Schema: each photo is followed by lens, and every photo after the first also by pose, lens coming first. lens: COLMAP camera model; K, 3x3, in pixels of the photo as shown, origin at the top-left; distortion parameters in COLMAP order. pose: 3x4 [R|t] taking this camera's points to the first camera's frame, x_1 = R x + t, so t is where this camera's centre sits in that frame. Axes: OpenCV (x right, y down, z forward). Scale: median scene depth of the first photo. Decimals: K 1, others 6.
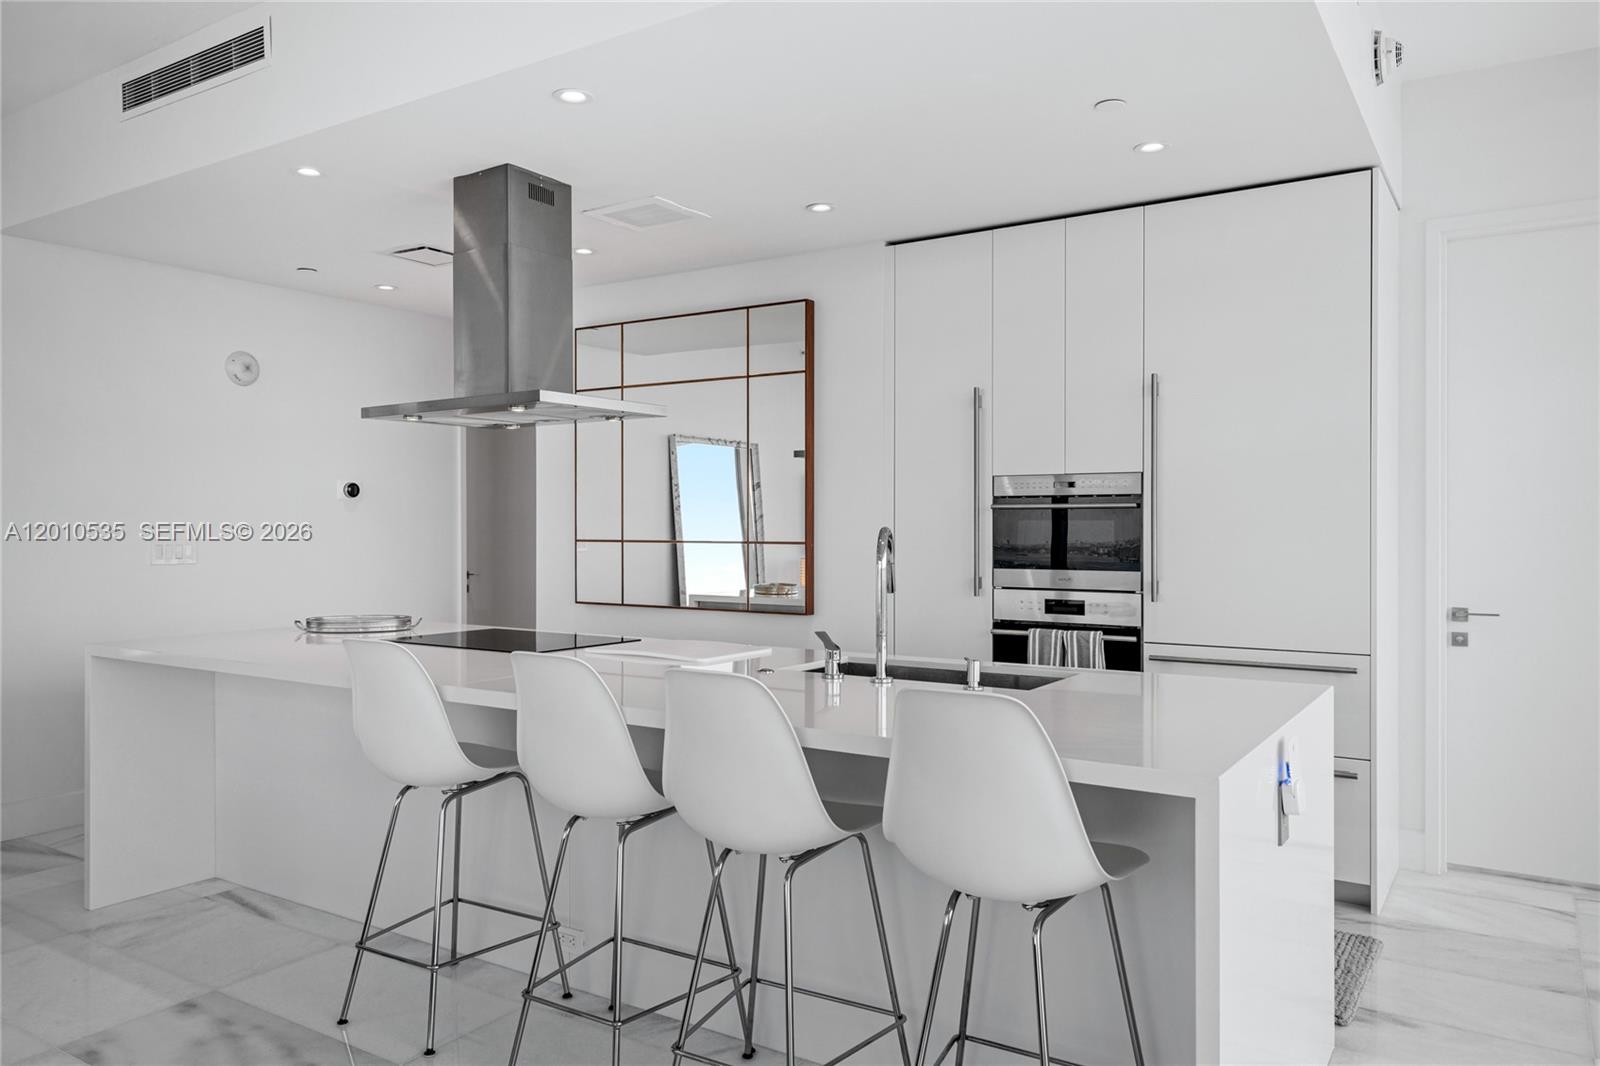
lens RADIAL K [[1121.4, 0, 798.4], [0, 1121.4, 525.5], [0, 0, 1]] dist [0.017867, 0.000830]
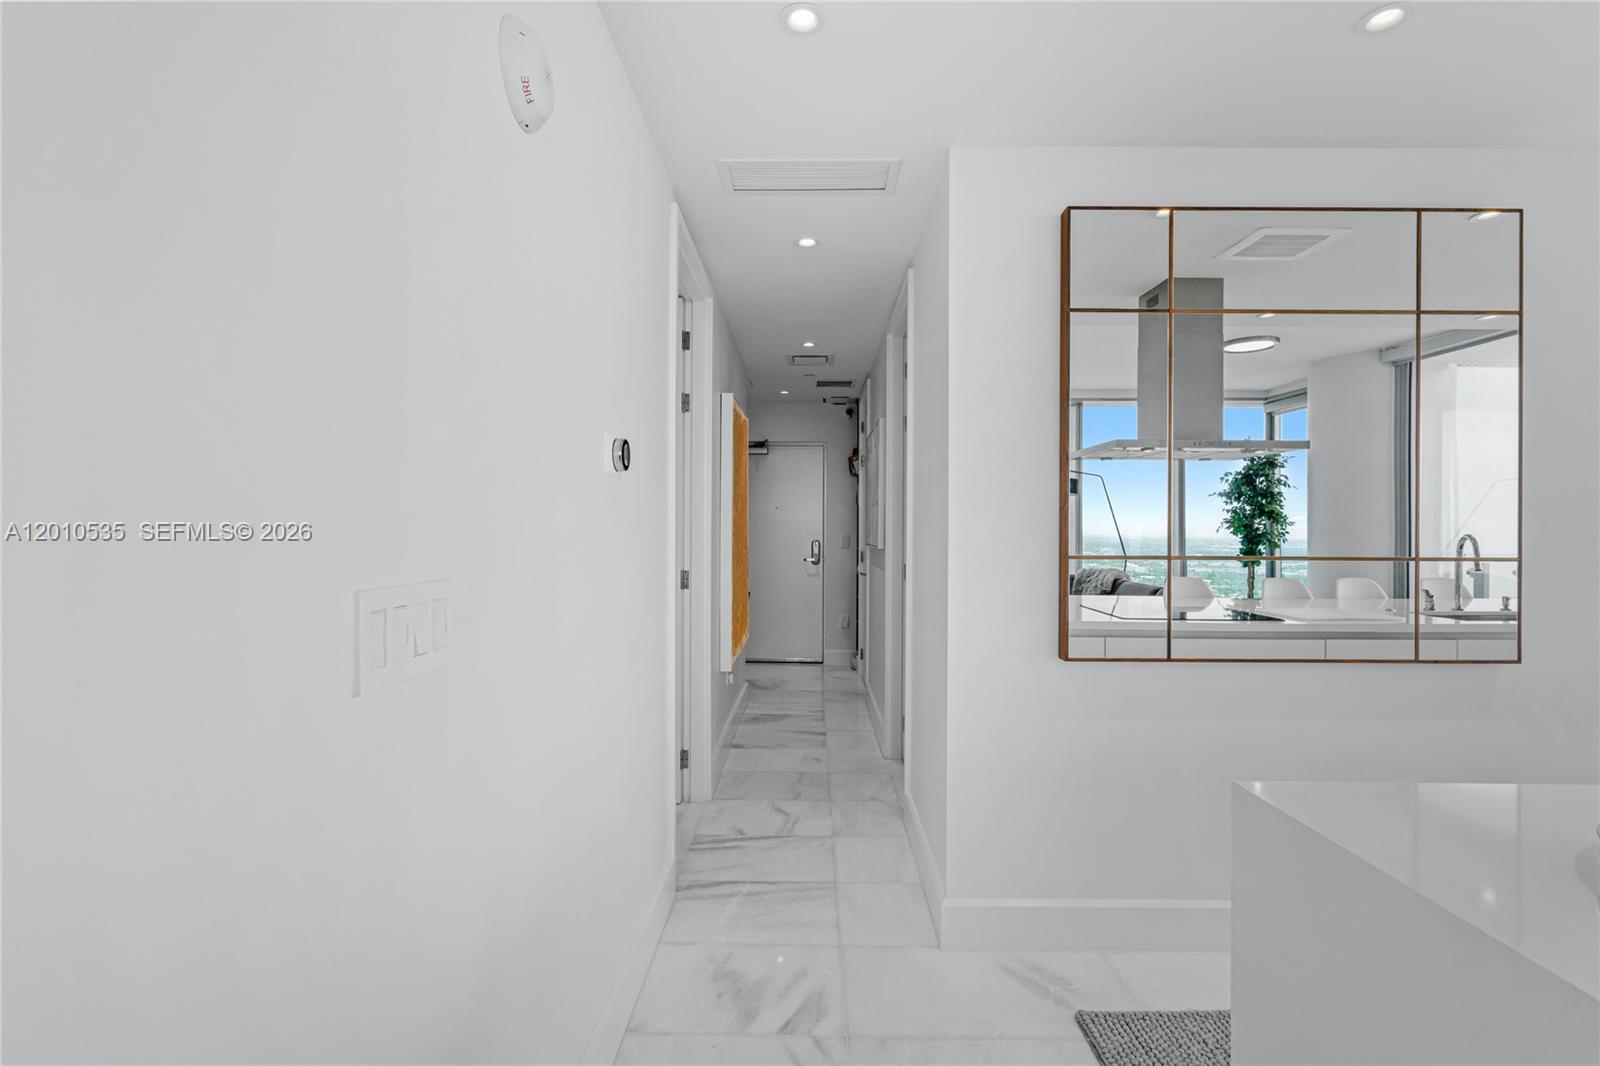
lens RADIAL K [[728.2, 0, 801.9], [0, 728.2, 529.0], [0, 0, 1]] dist [-0.006881, 0.003997]
pose [[0.843687, 0.007198, 0.536788, -0.714125], [-0.003807, 0.999965, -0.007426, 0.002460], [-0.536822, 0.004222, 0.843685, 1.005745]]
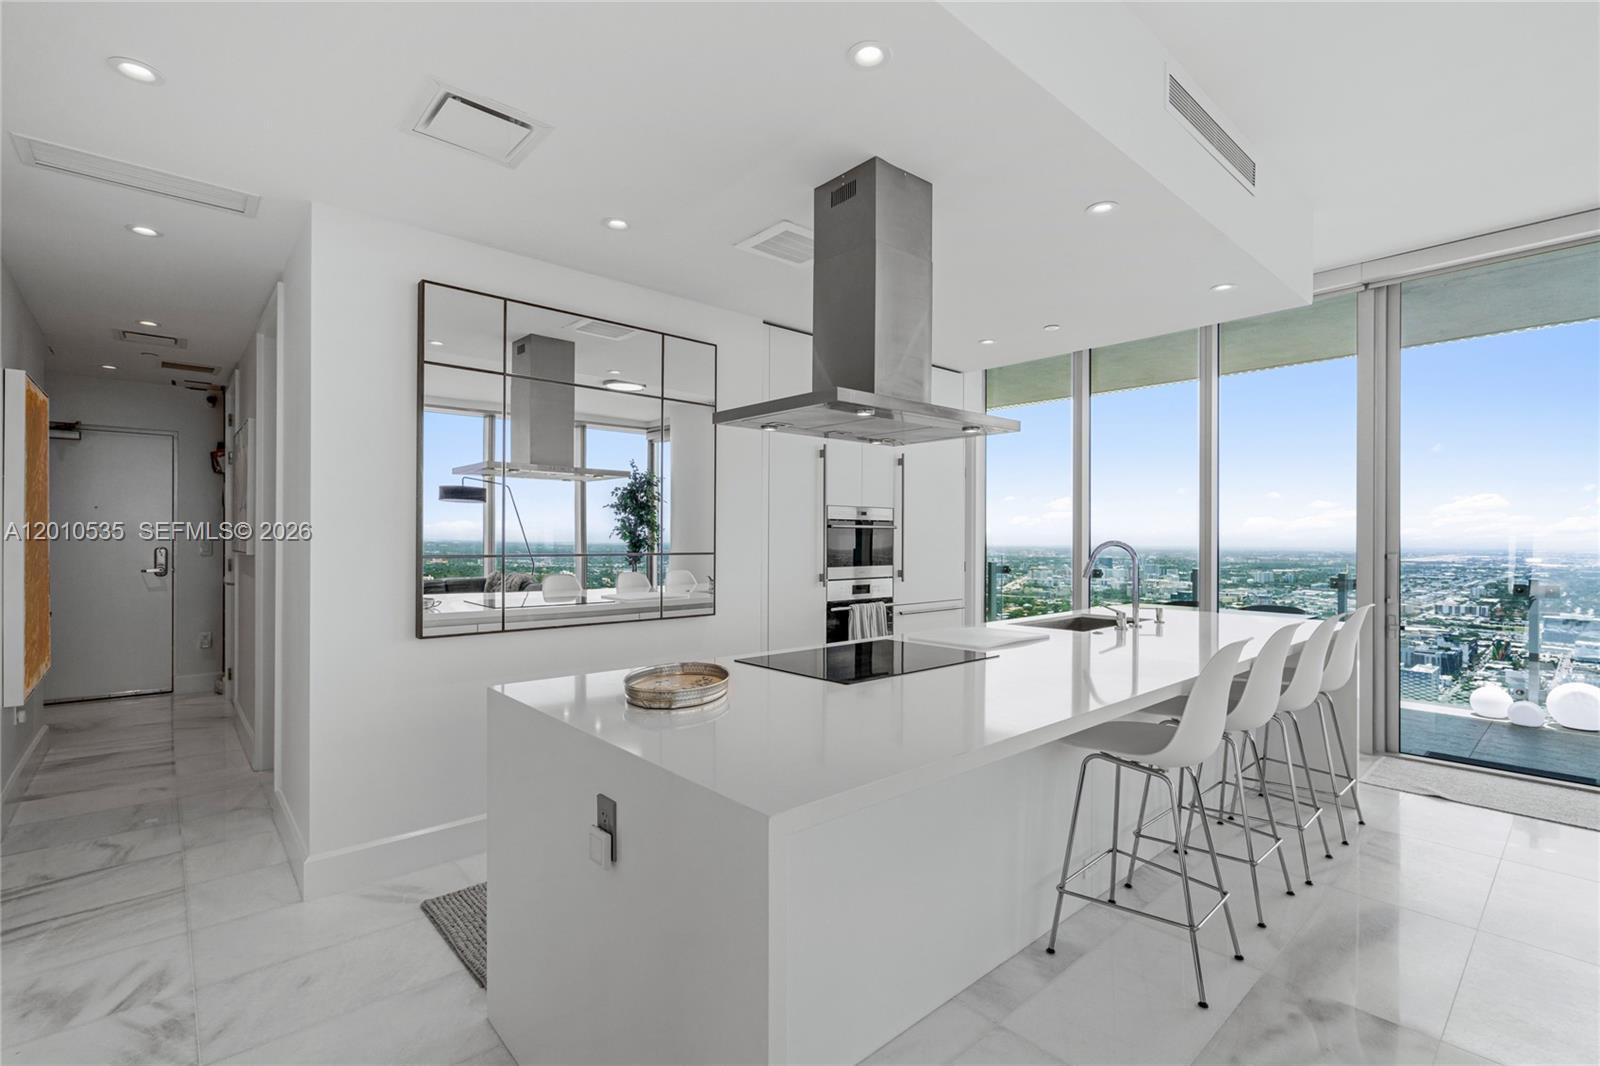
lens RADIAL K [[728.2, 0, 800.6], [0, 728.2, 539.1], [0, 0, 1]] dist [-0.006881, 0.003997]
pose [[0.261909, 0.002684, 0.965089, -0.820630], [0.000212, 0.999996, -0.002839, 0.003817], [-0.965093, 0.000948, 0.261907, 0.837817]]
